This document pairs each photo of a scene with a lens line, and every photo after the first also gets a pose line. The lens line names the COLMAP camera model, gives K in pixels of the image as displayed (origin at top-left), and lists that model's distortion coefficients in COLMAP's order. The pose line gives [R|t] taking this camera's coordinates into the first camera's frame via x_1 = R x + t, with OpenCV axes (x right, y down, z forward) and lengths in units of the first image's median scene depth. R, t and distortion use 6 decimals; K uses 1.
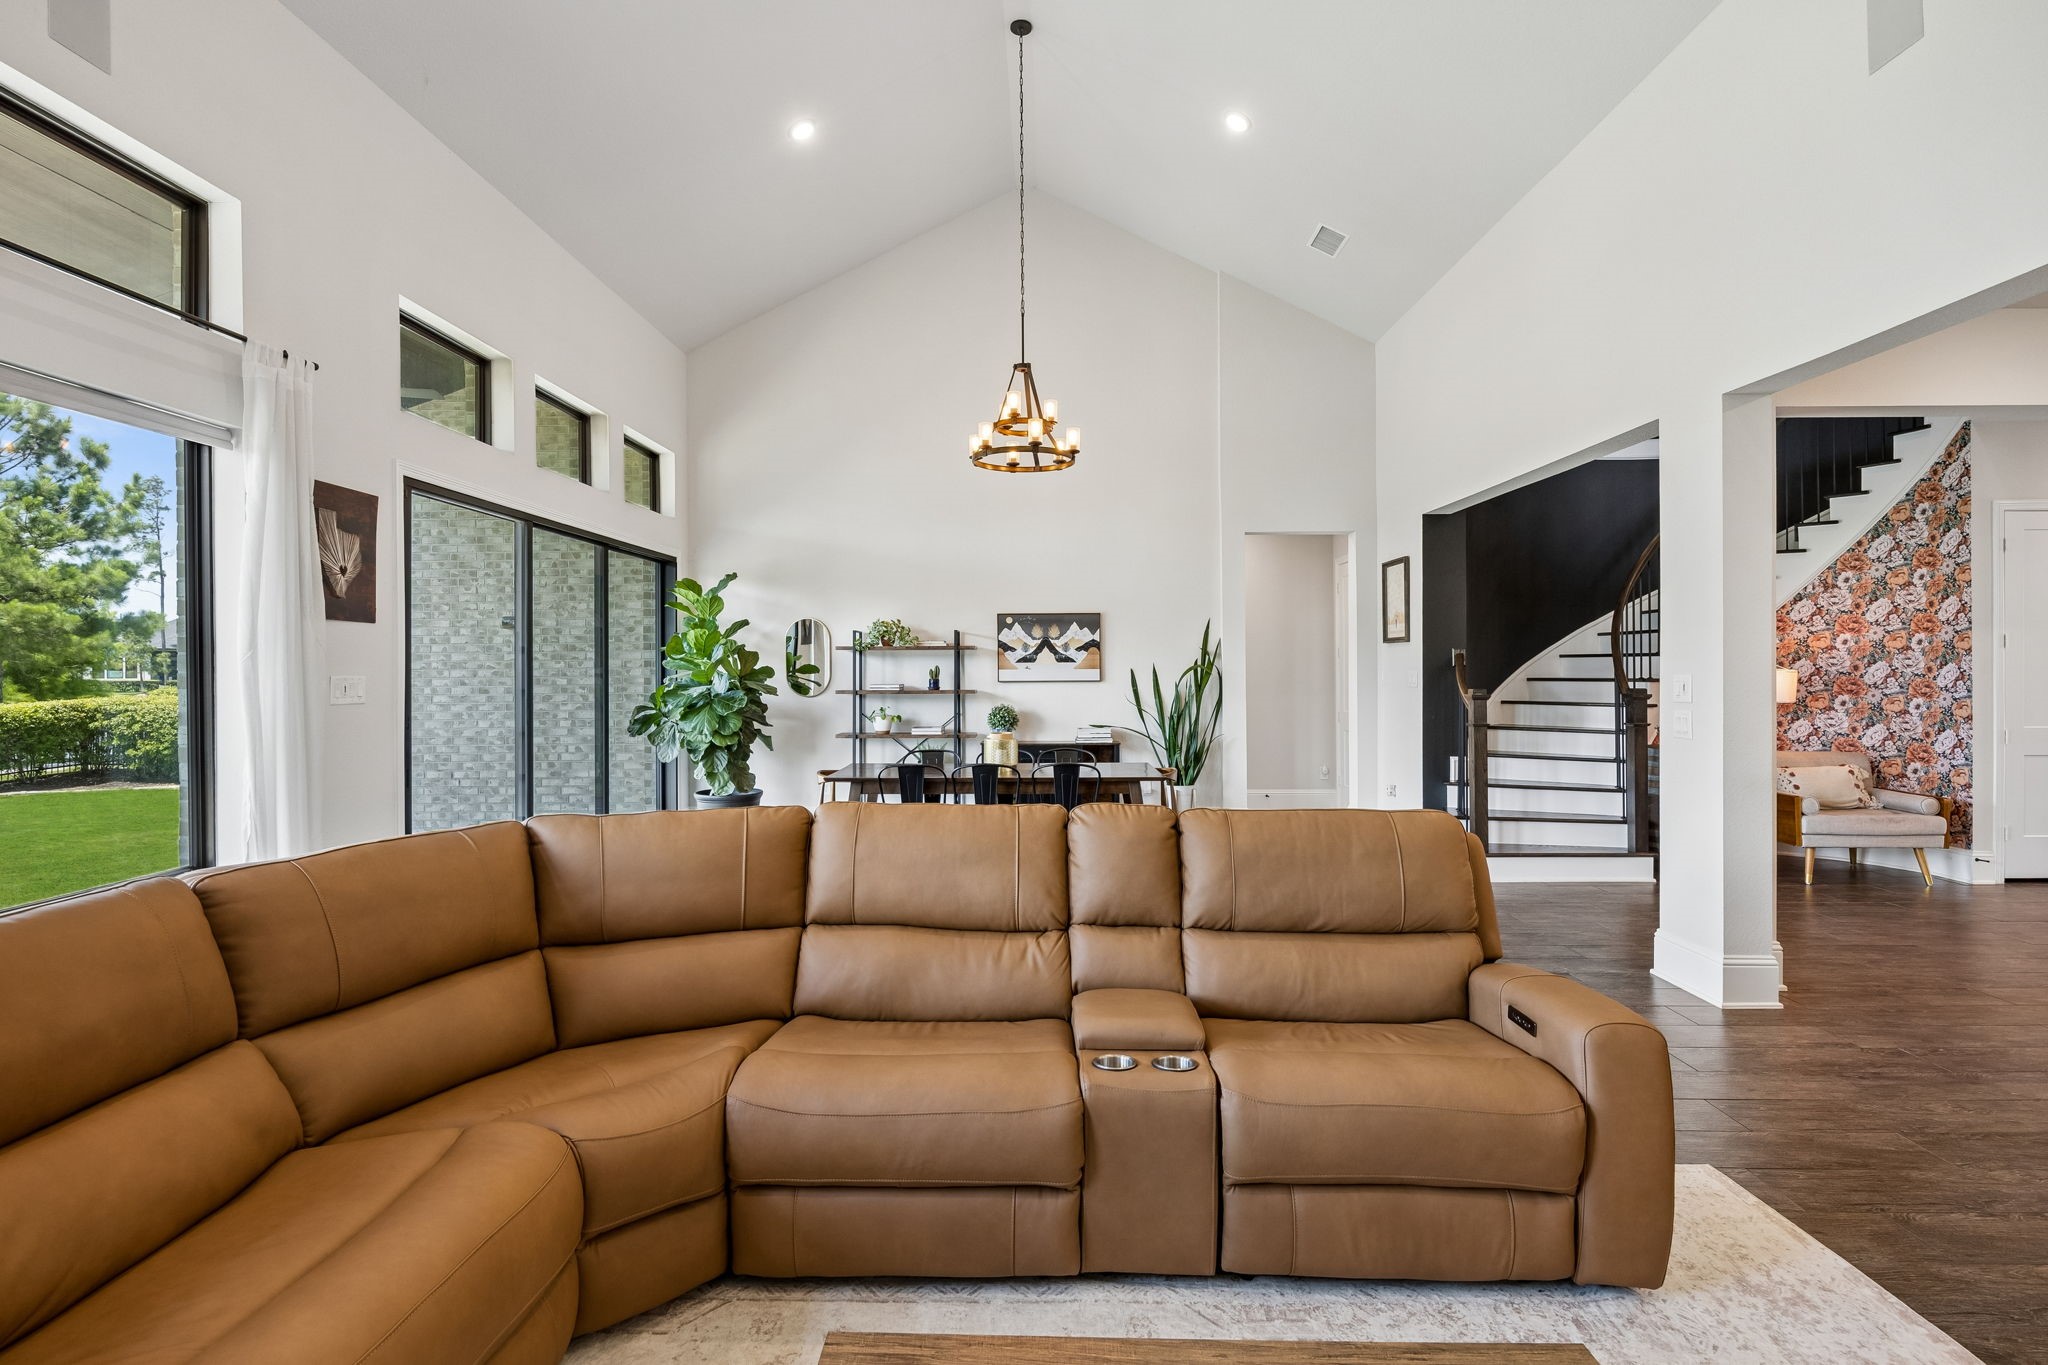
lens RADIAL K [[991.0, 0, 1025.6], [0, 991.0, 660.3], [0, 0, 1]] dist [-0.004930, -0.000501]
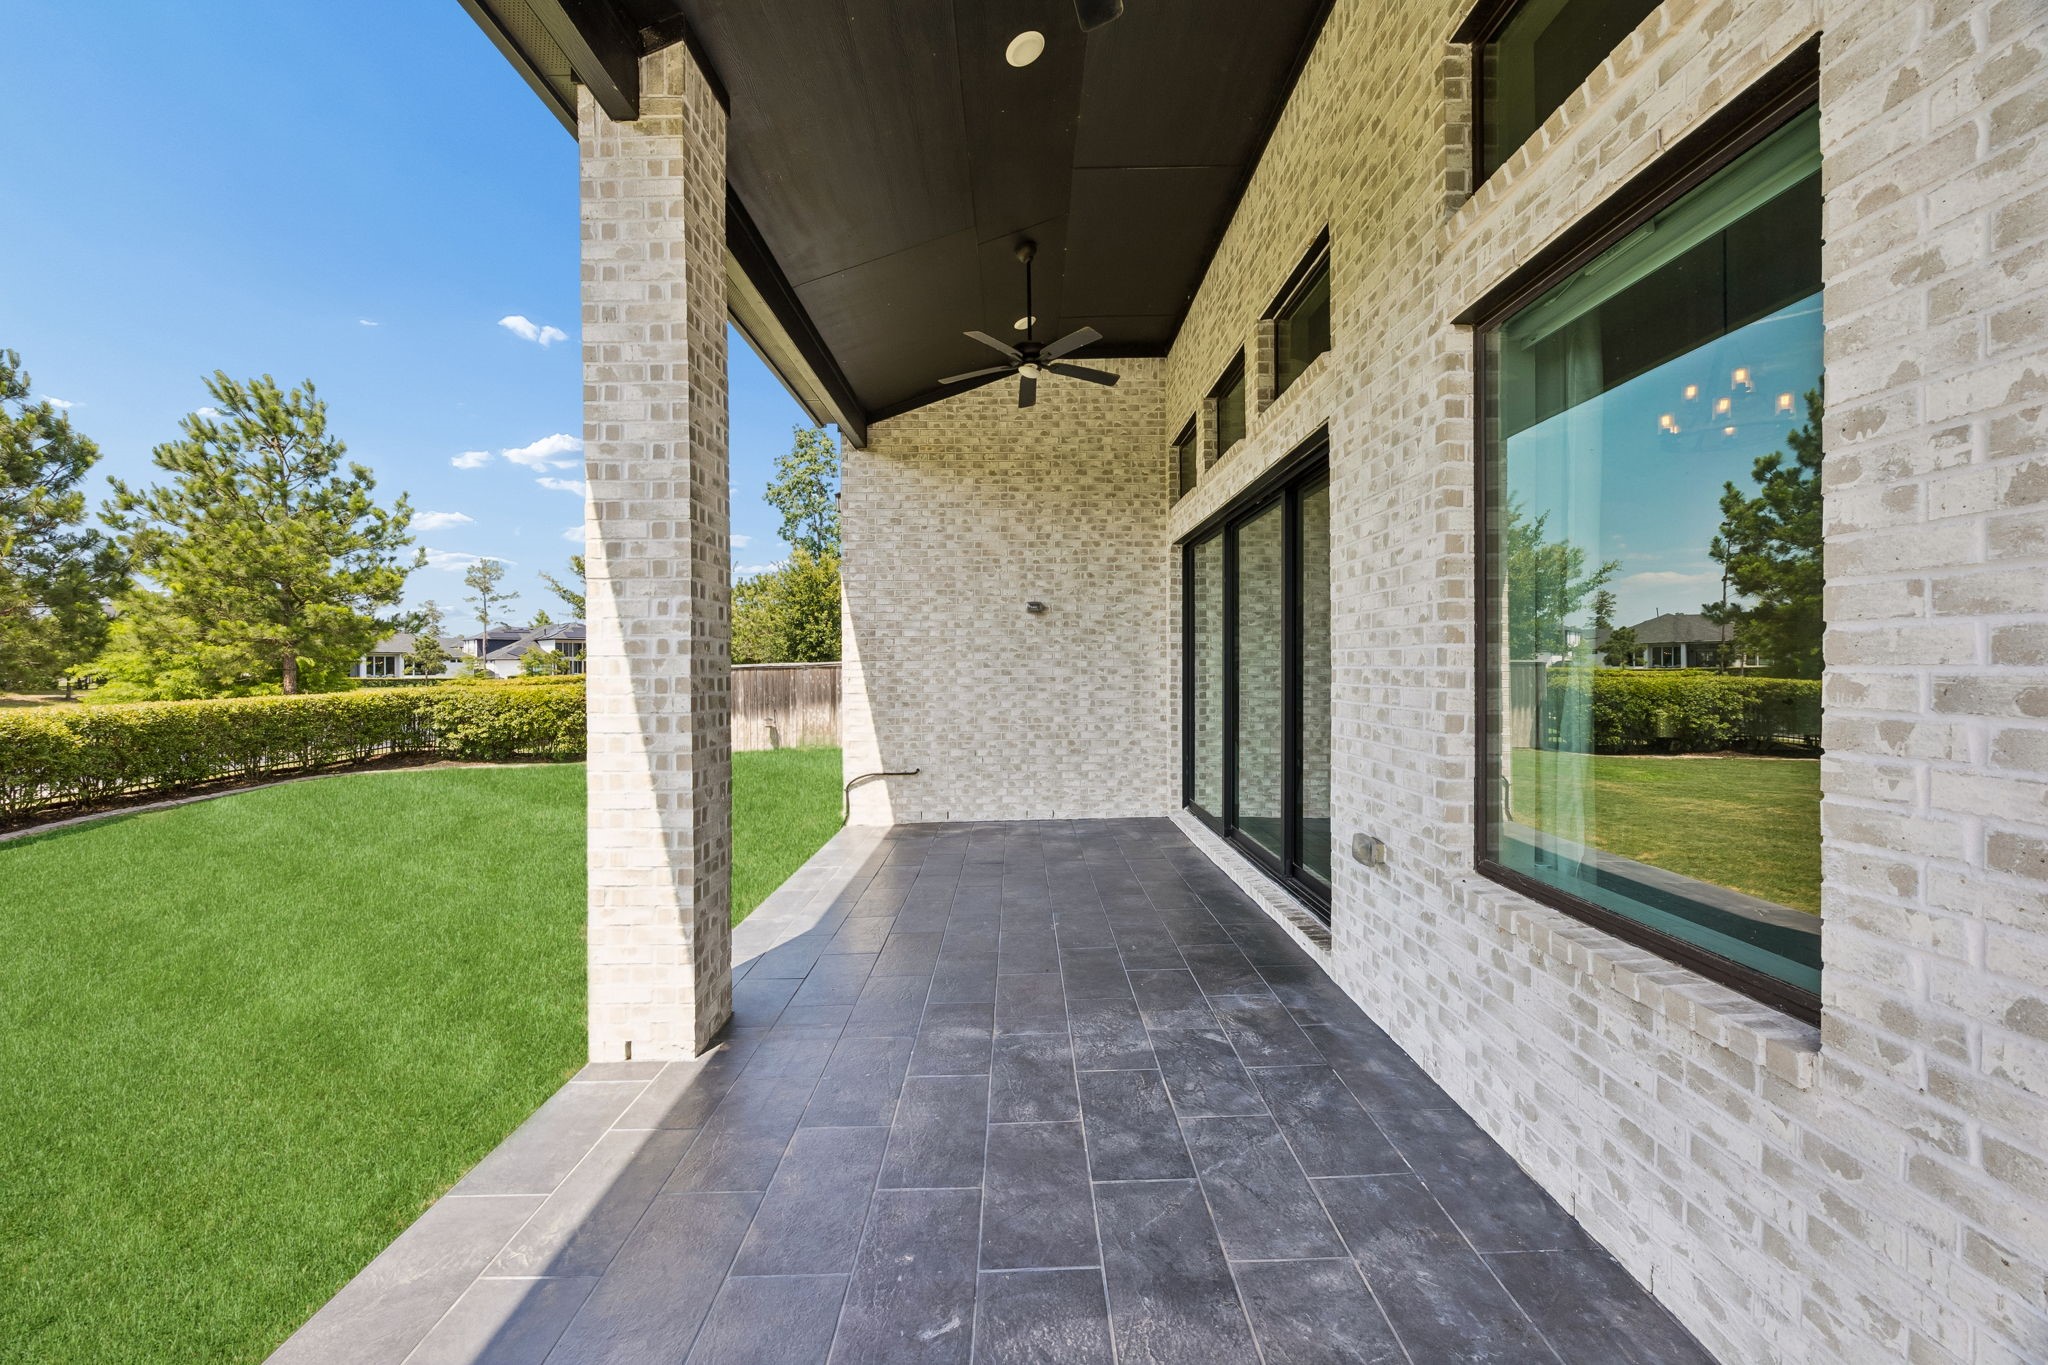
lens RADIAL K [[787.0, 0, 1027.3], [0, 787.0, 663.9], [0, 0, 1]] dist [-0.001826, -0.000009]
pose [[0.999234, -0.001506, 0.039111, -0.562200], [0.001356, 0.999992, 0.003868, 0.018560], [-0.039116, -0.003812, 0.999227, 0.165840]]
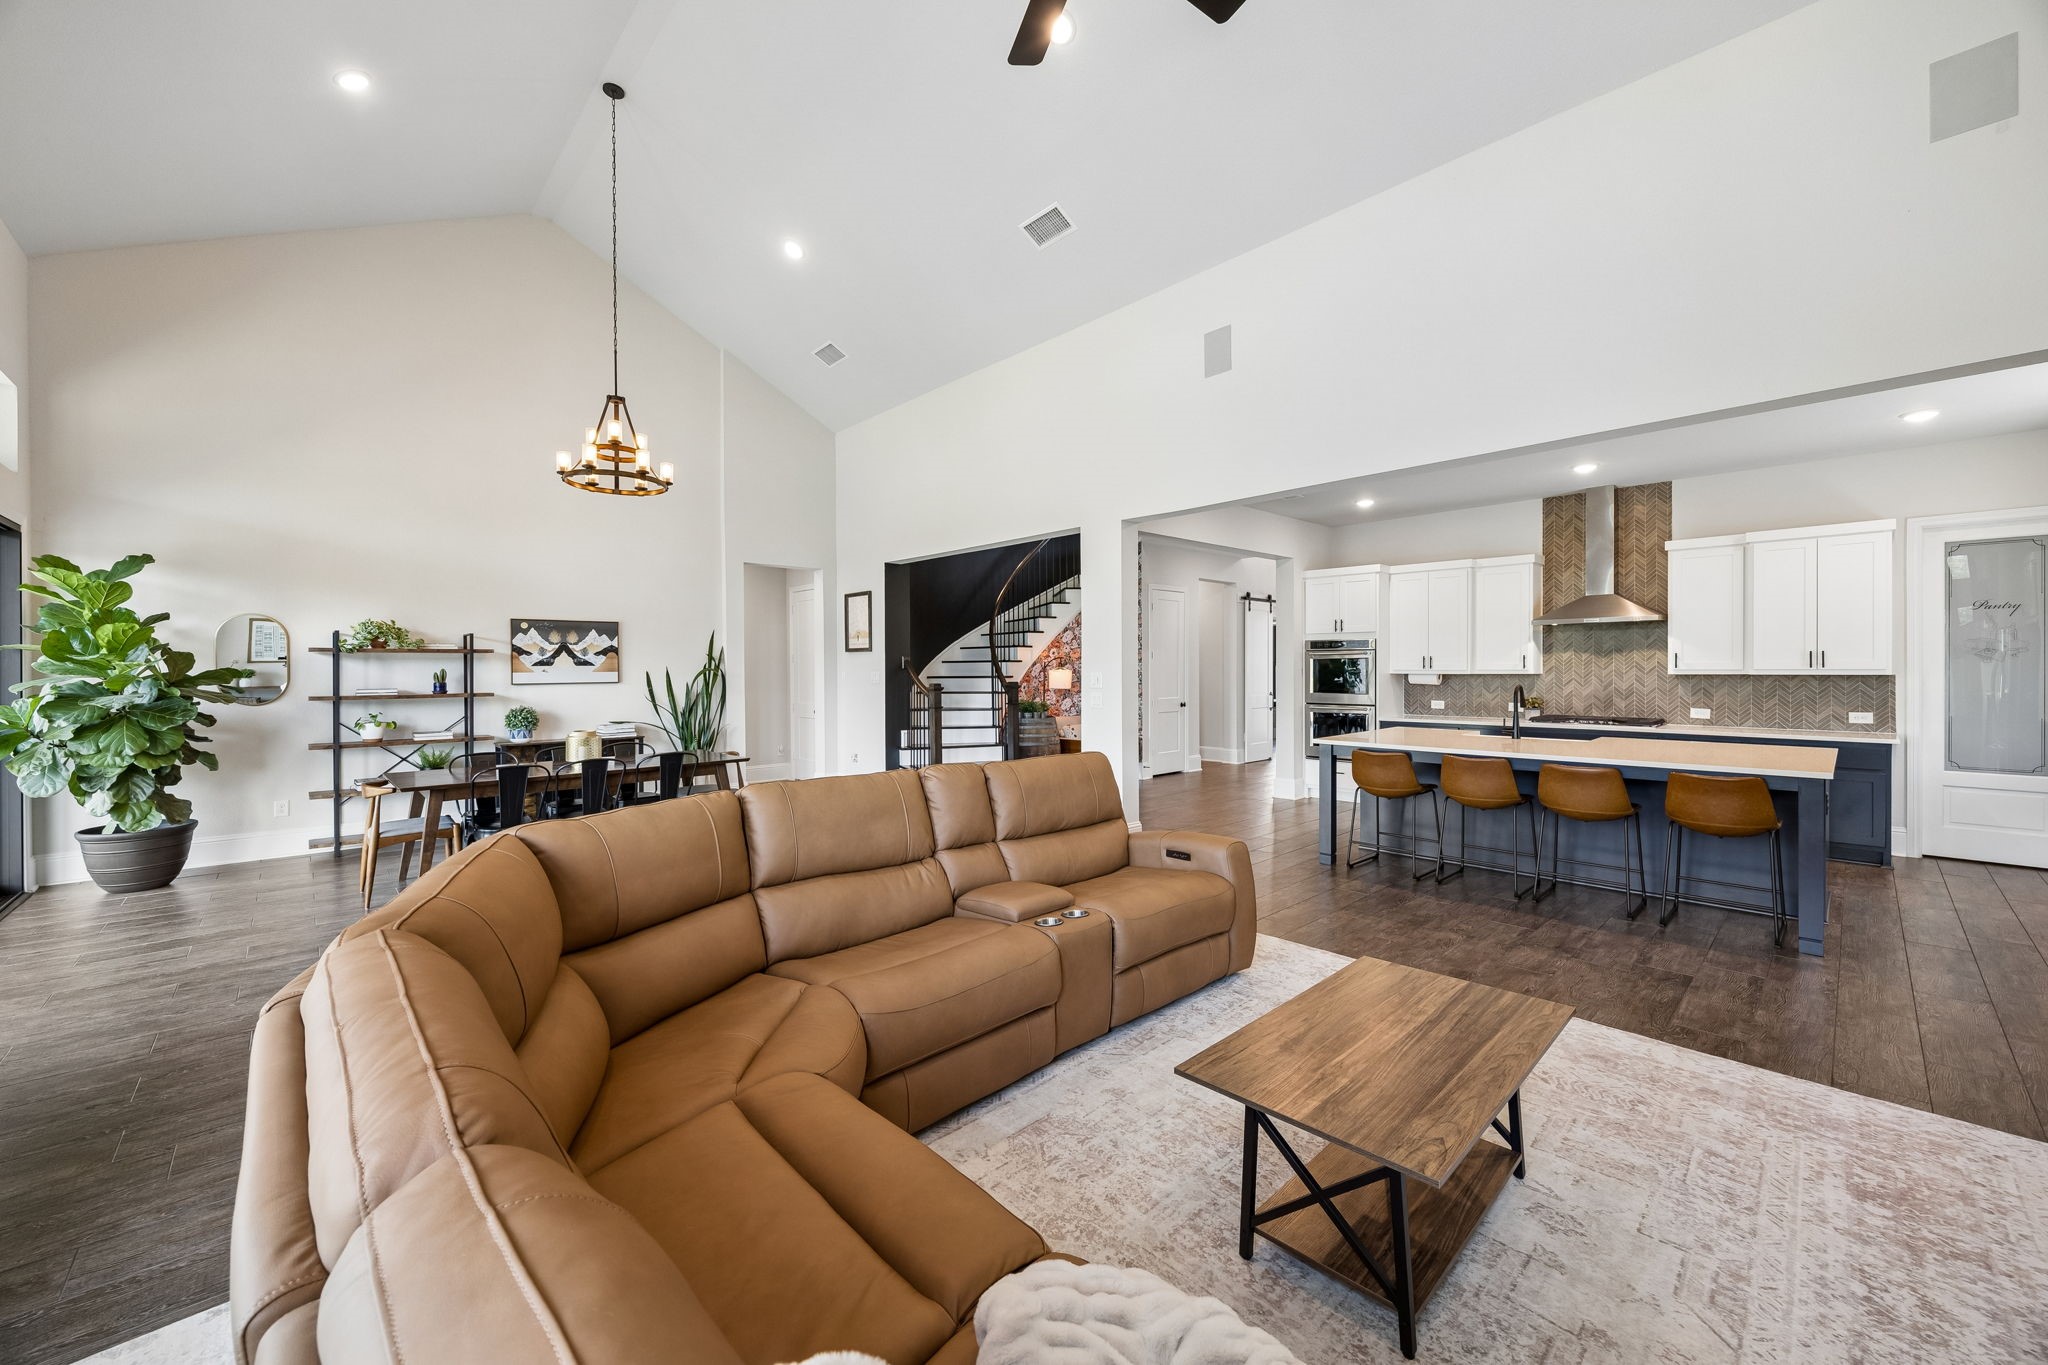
lens RADIAL K [[787.0, 0, 1027.3], [0, 787.0, 663.9], [0, 0, 1]] dist [-0.001826, -0.000009]
pose [[0.711486, 0.002335, 0.702696, -0.222496], [-0.001812, 0.999997, -0.001489, 0.000406], [-0.702698, -0.000214, 0.711488, 0.038601]]
